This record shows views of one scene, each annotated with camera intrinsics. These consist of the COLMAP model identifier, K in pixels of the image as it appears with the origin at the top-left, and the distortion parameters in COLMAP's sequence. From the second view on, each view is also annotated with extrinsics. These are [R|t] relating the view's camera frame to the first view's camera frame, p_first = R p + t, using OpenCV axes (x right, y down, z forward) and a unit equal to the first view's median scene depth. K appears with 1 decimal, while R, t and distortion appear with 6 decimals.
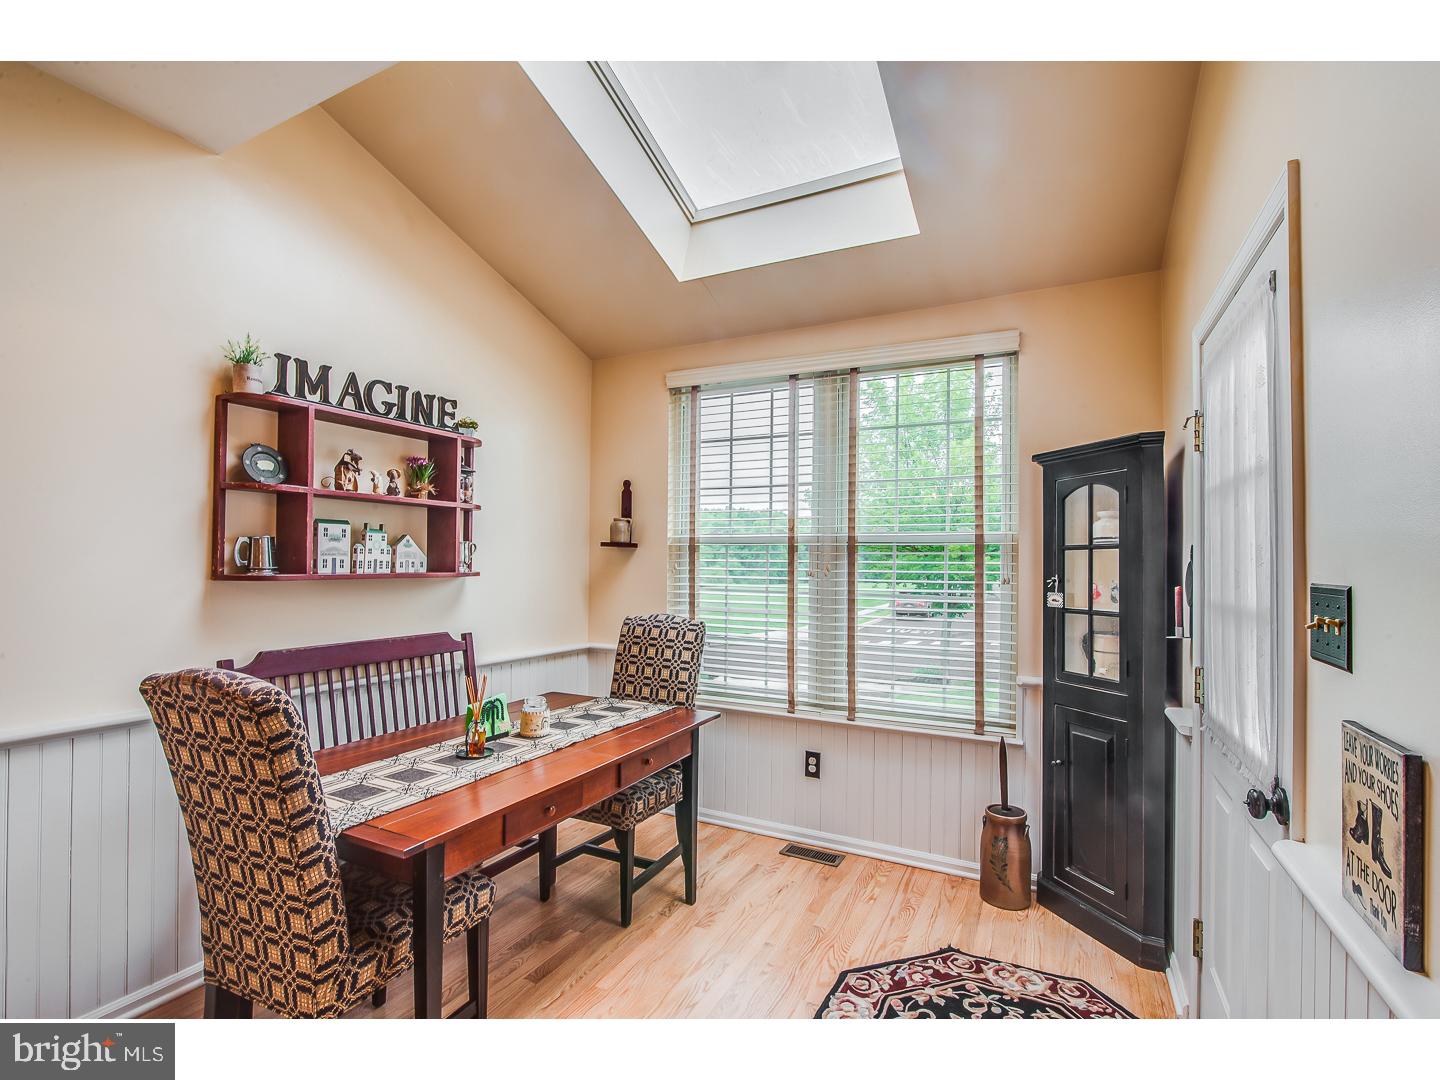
lens RADIAL K [[660.5, 0, 720.5], [0, 660.5, 547.1], [0, 0, 1]] dist [-0.016166, -0.000103]
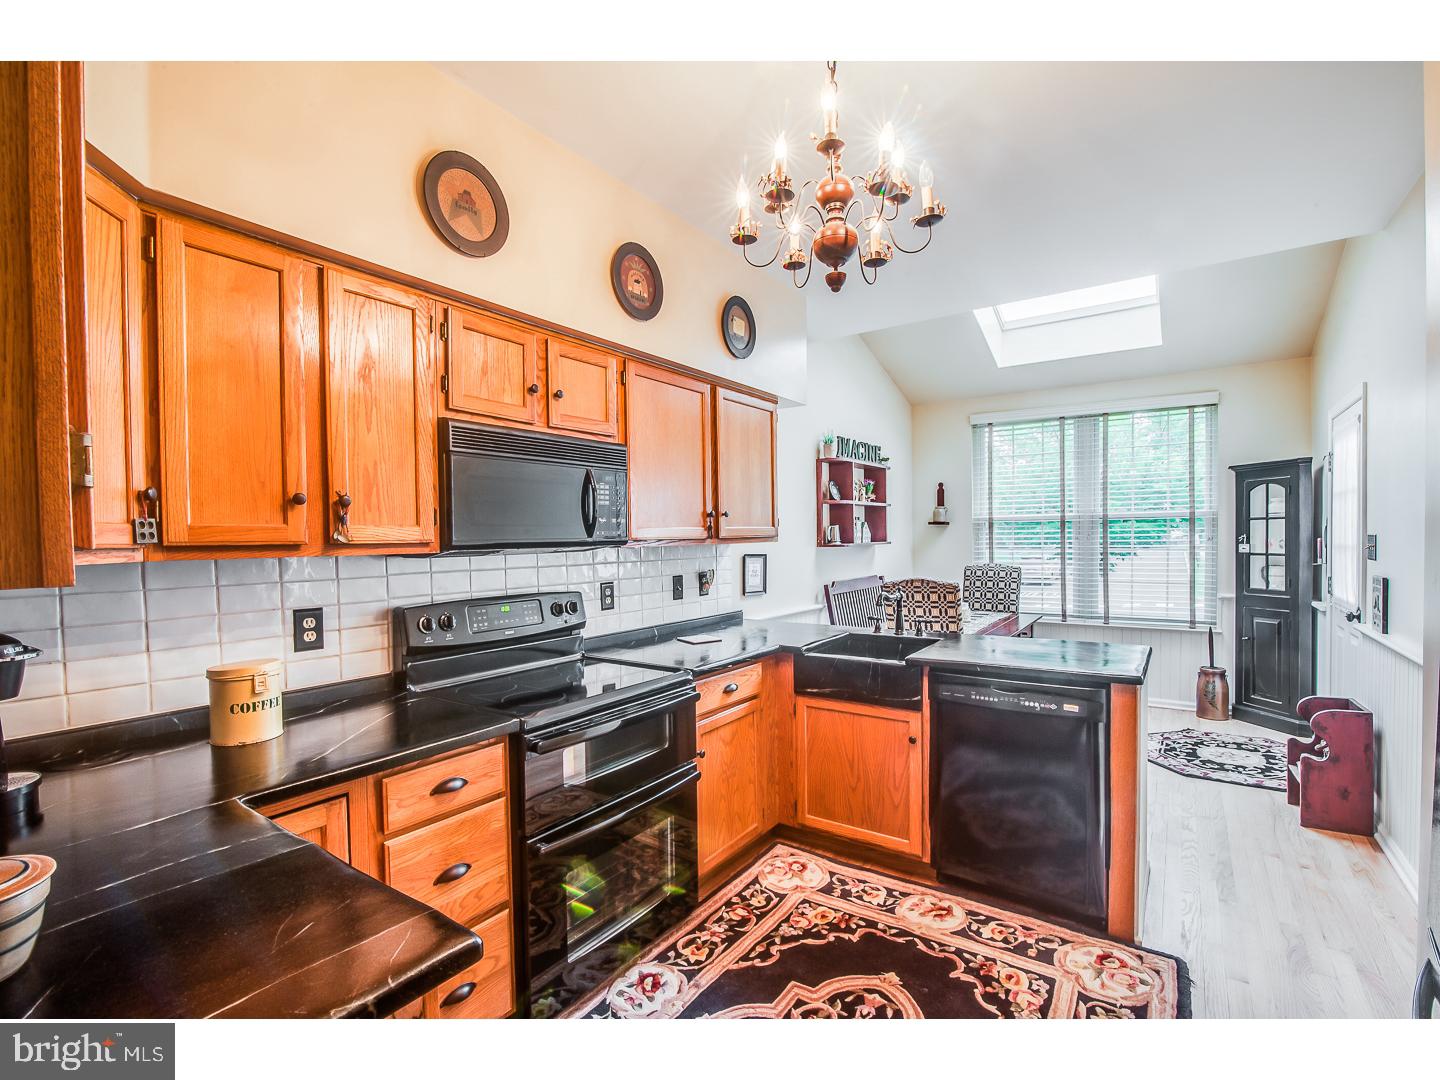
lens RADIAL K [[660.5, 0, 721.1], [0, 660.5, 548.3], [0, 0, 1]] dist [-0.016166, -0.000103]
pose [[0.989810, -0.024162, -0.140331, -0.646416], [0.030219, 0.998694, 0.041189, -0.035704], [0.139153, -0.045010, 0.989247, -0.951423]]
